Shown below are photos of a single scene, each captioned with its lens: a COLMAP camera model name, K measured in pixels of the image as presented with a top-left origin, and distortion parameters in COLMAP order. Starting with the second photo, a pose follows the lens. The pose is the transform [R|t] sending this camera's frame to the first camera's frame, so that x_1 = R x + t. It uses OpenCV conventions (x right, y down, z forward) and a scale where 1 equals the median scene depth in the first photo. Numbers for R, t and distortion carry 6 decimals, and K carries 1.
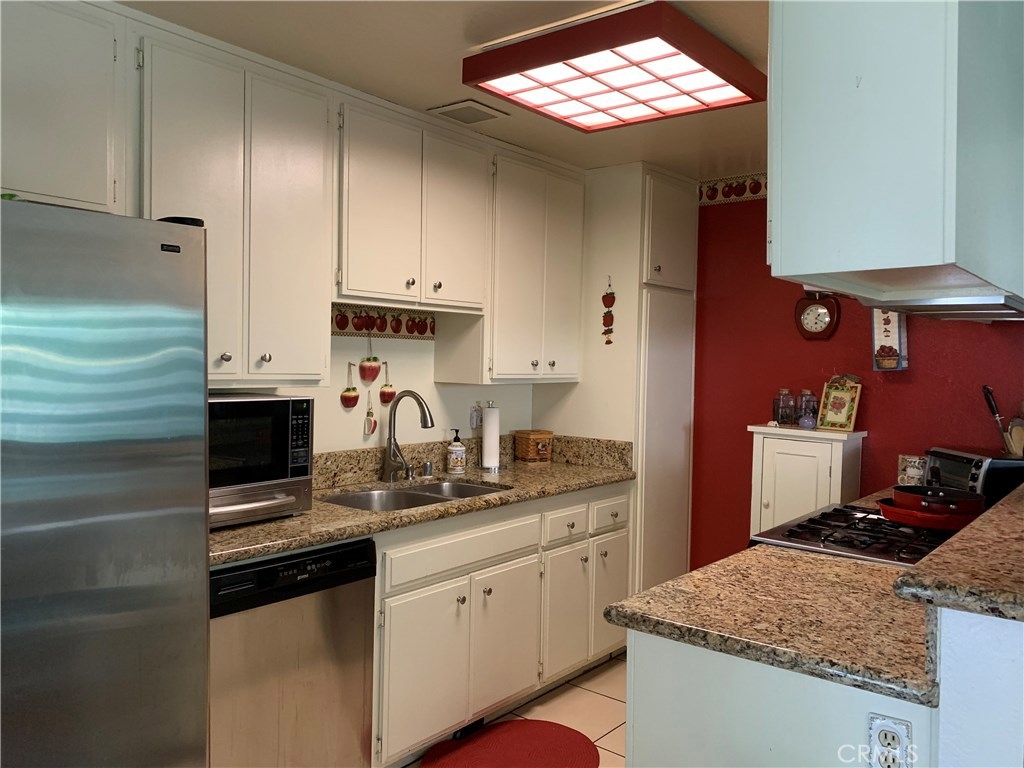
lens RADIAL K [[788.0, 0, 510.1], [0, 788.0, 379.6], [0, 0, 1]] dist [0.034253, -0.066107]
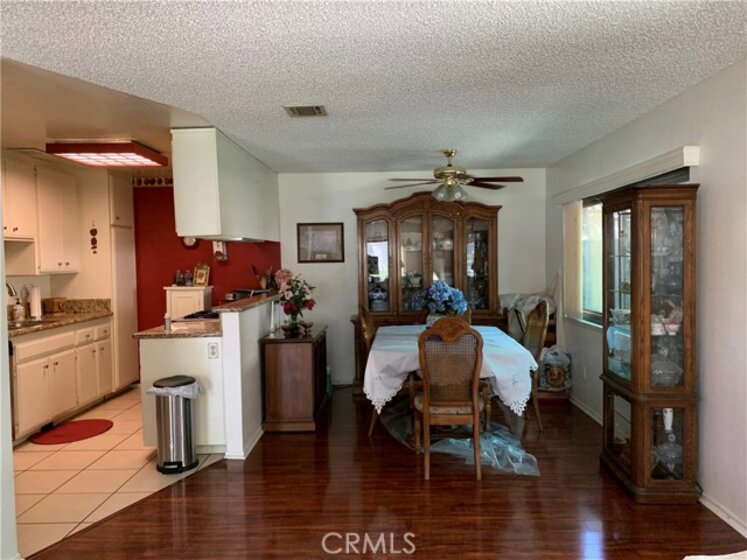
lens RADIAL K [[574.9, 0, 372.1], [0, 574.9, 276.8], [0, 0, 1]] dist [0.034253, -0.066107]
pose [[0.782438, -0.056061, 0.620200, -0.267587], [0.052331, 0.998336, 0.024221, 0.019959], [-0.620526, 0.013504, 0.784070, -0.702448]]
